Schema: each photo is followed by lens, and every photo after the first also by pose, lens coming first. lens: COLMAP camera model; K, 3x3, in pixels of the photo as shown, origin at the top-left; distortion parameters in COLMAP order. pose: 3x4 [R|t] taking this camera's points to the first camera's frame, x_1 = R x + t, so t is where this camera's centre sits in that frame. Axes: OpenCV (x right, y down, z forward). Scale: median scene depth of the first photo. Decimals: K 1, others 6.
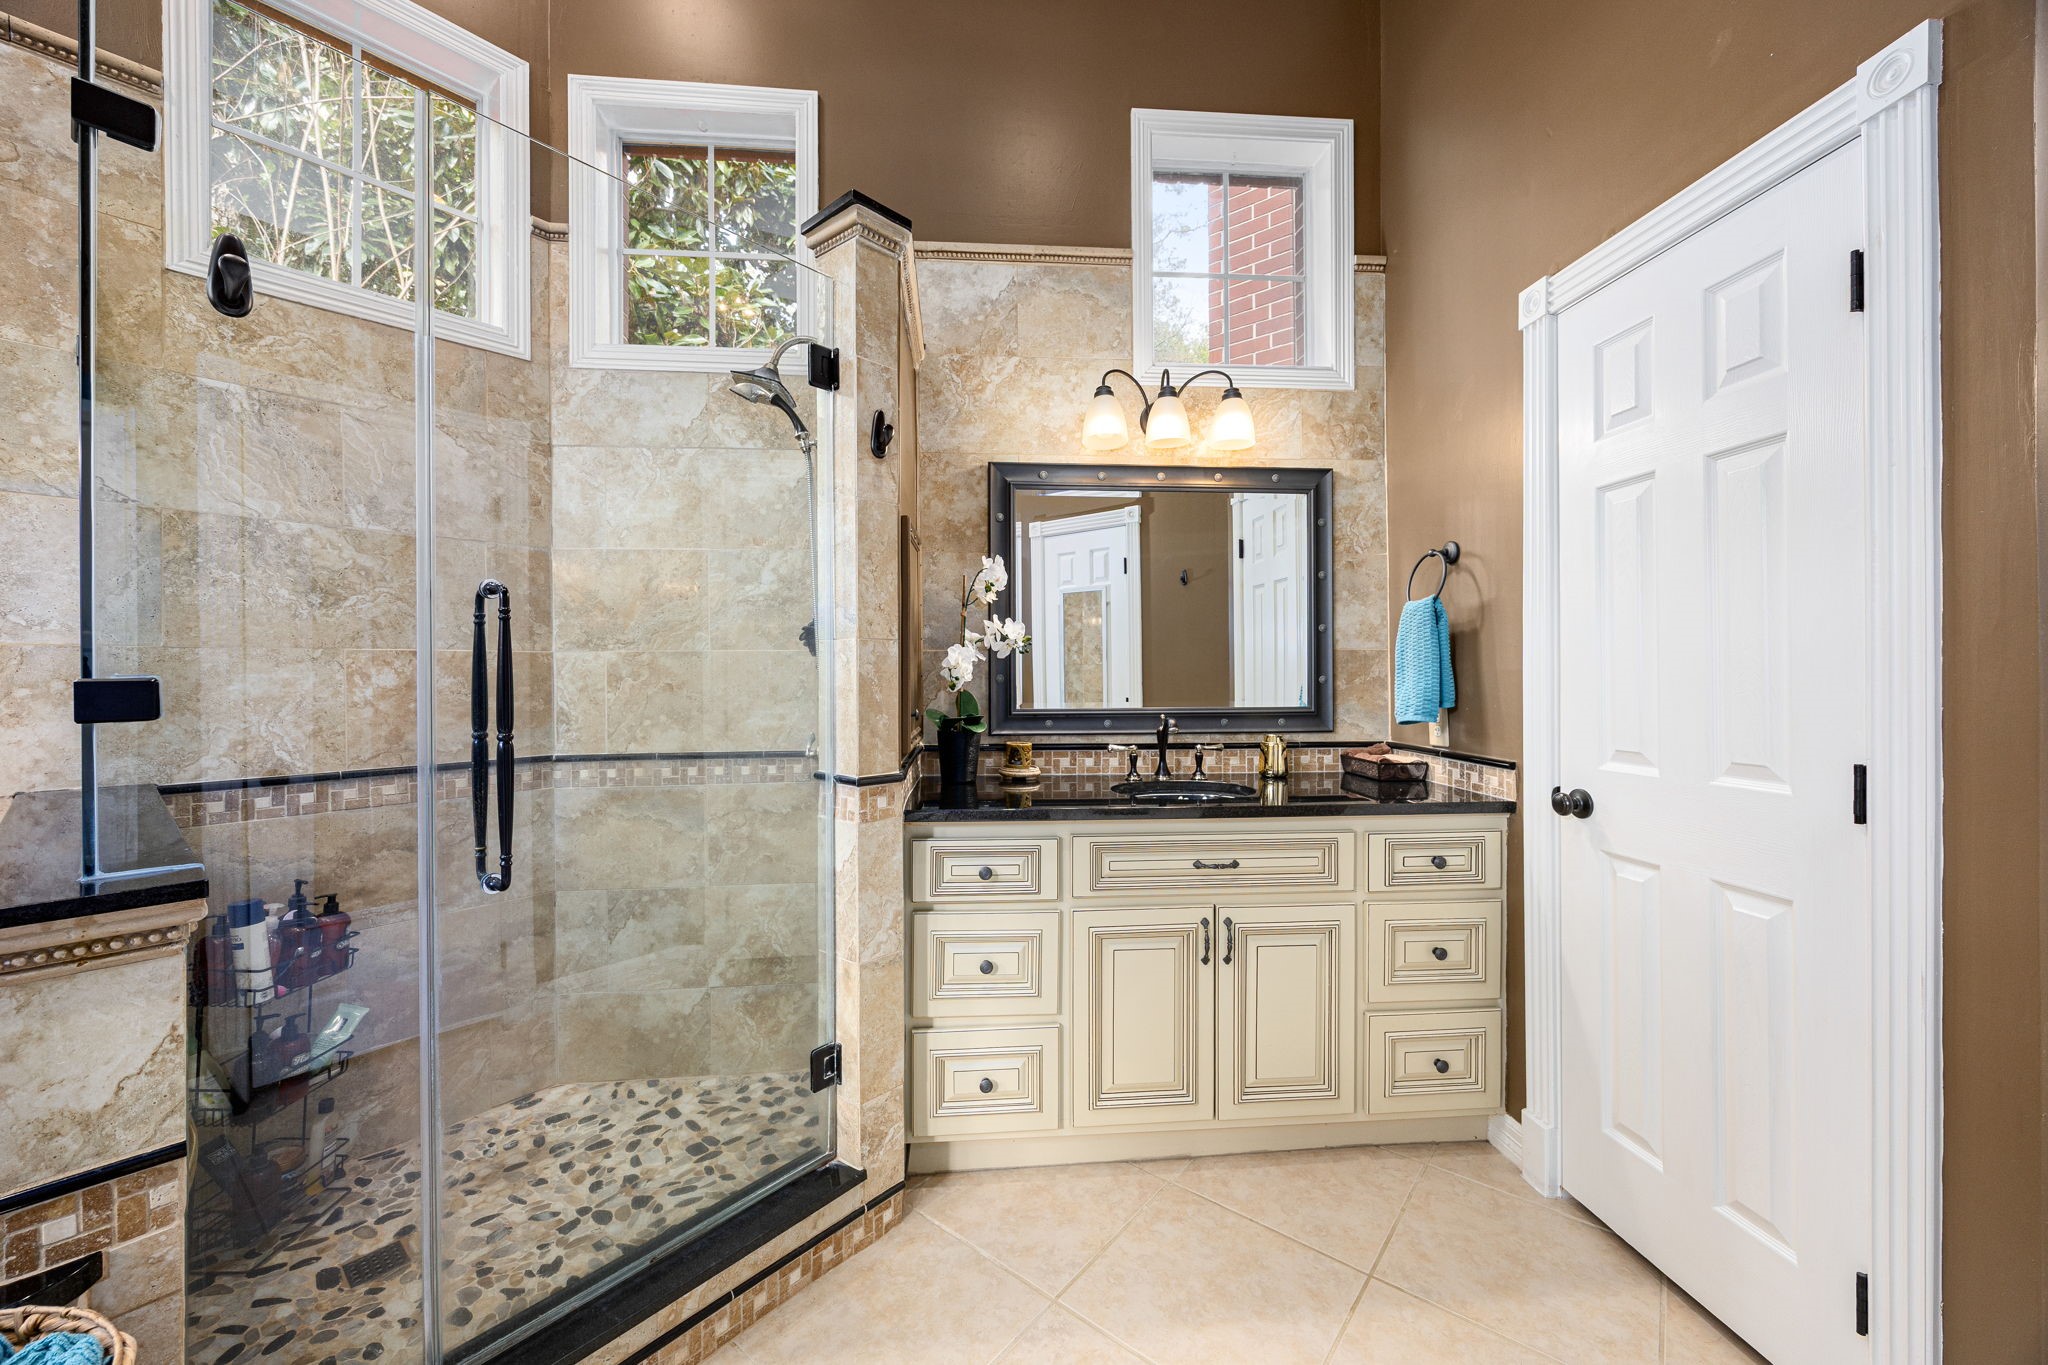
lens RADIAL K [[781.2, 0, 1022.1], [0, 781.2, 676.0], [0, 0, 1]] dist [-0.000980, -0.001024]
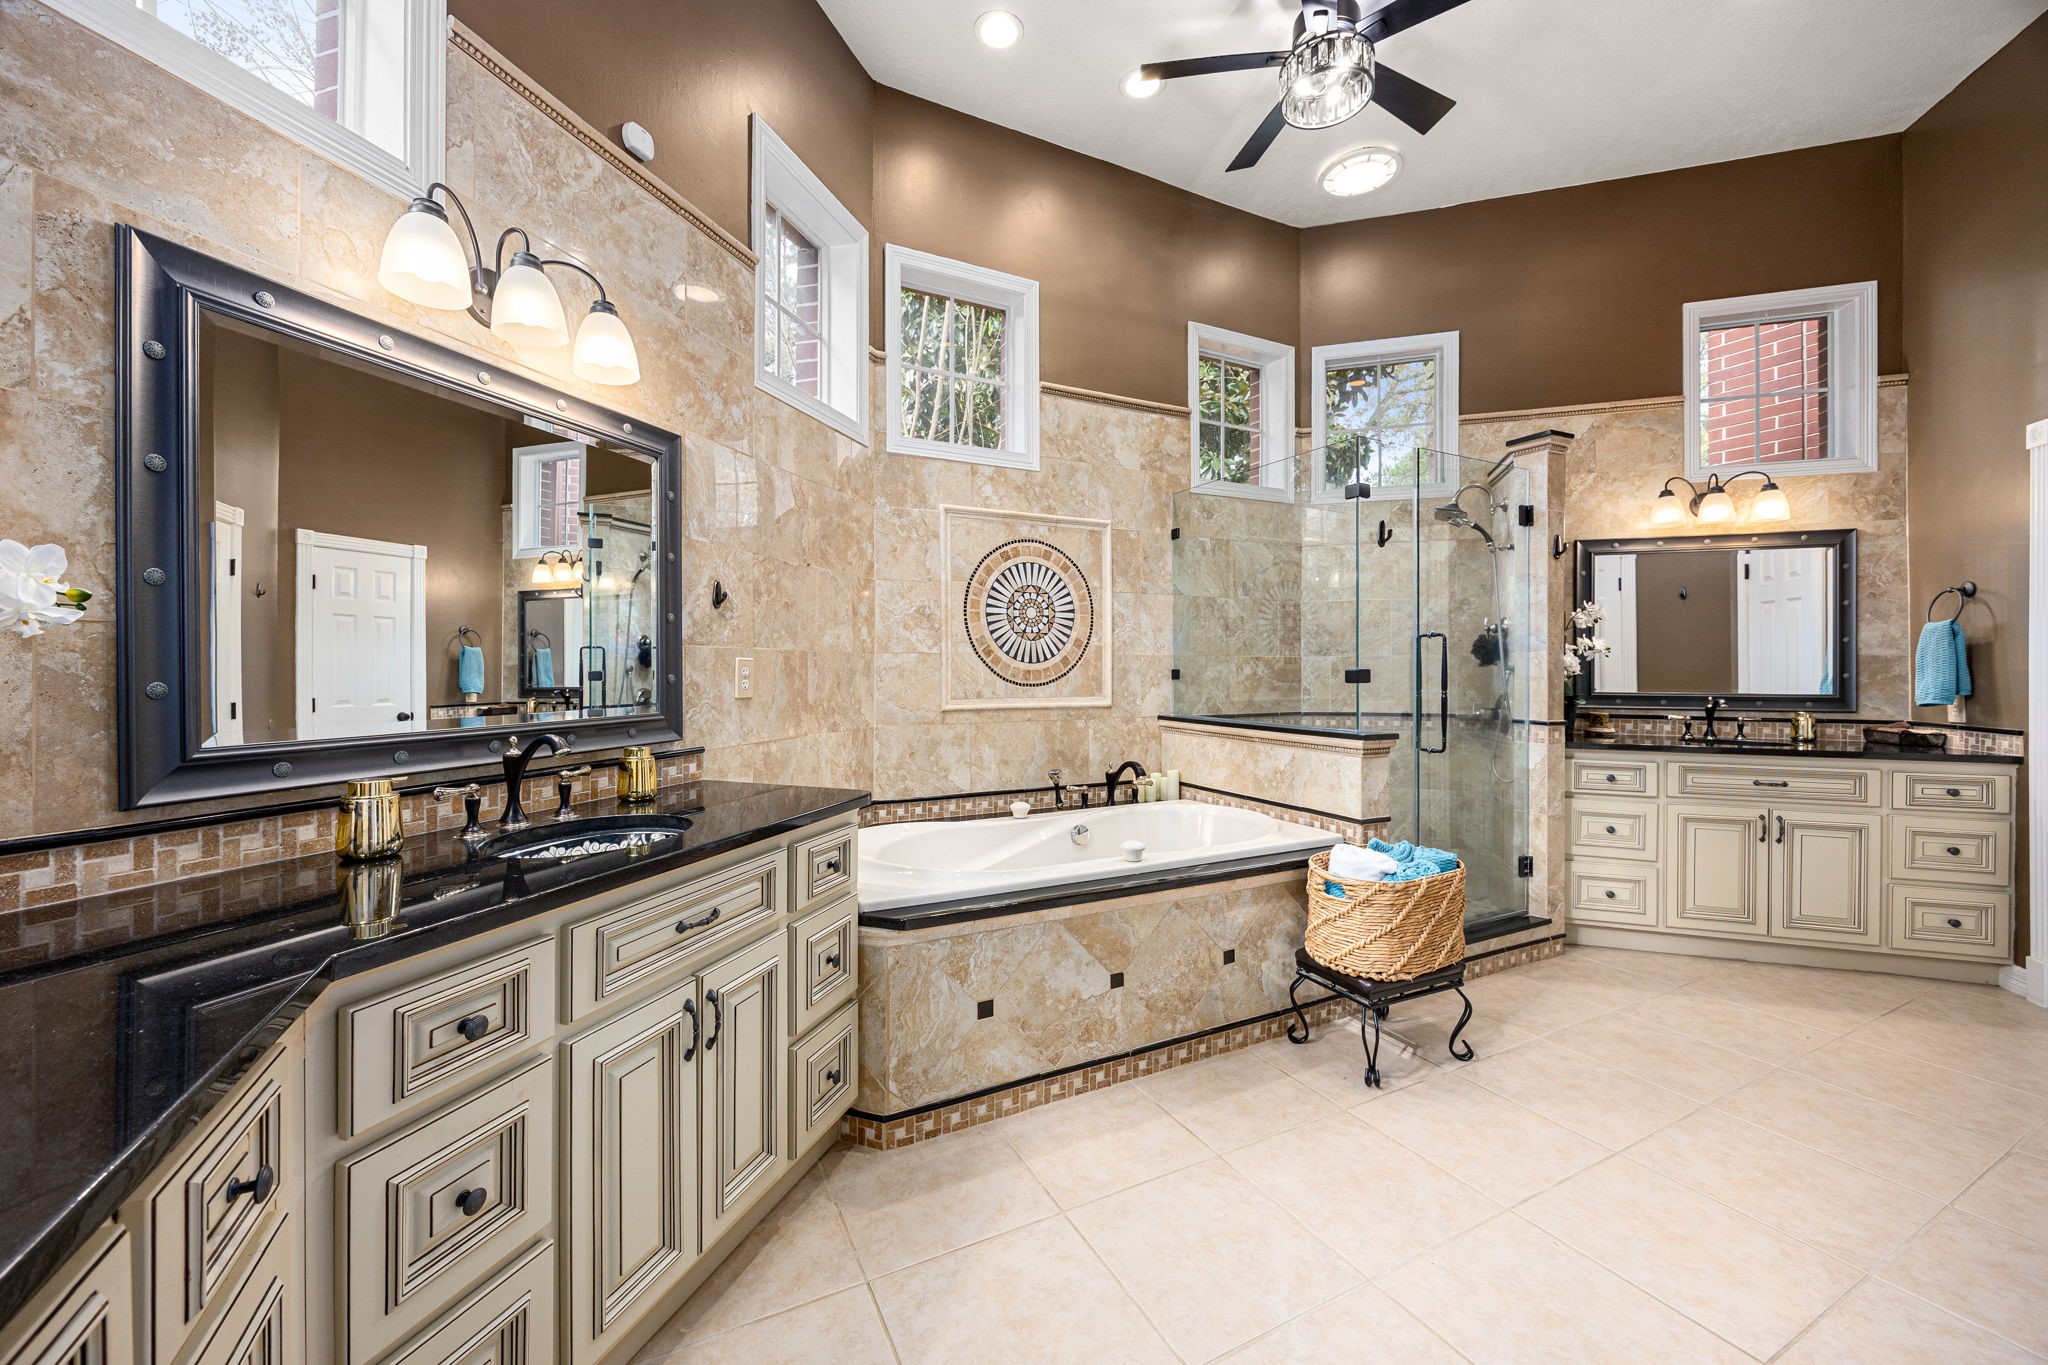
lens RADIAL K [[781.2, 0, 1020.8], [0, 781.2, 670.9], [0, 0, 1]] dist [-0.000980, -0.001024]
pose [[0.918131, 0.007493, -0.396206, -0.483180], [-0.009149, 0.999956, -0.002289, 0.013450], [0.396171, 0.005726, 0.918159, -1.002891]]
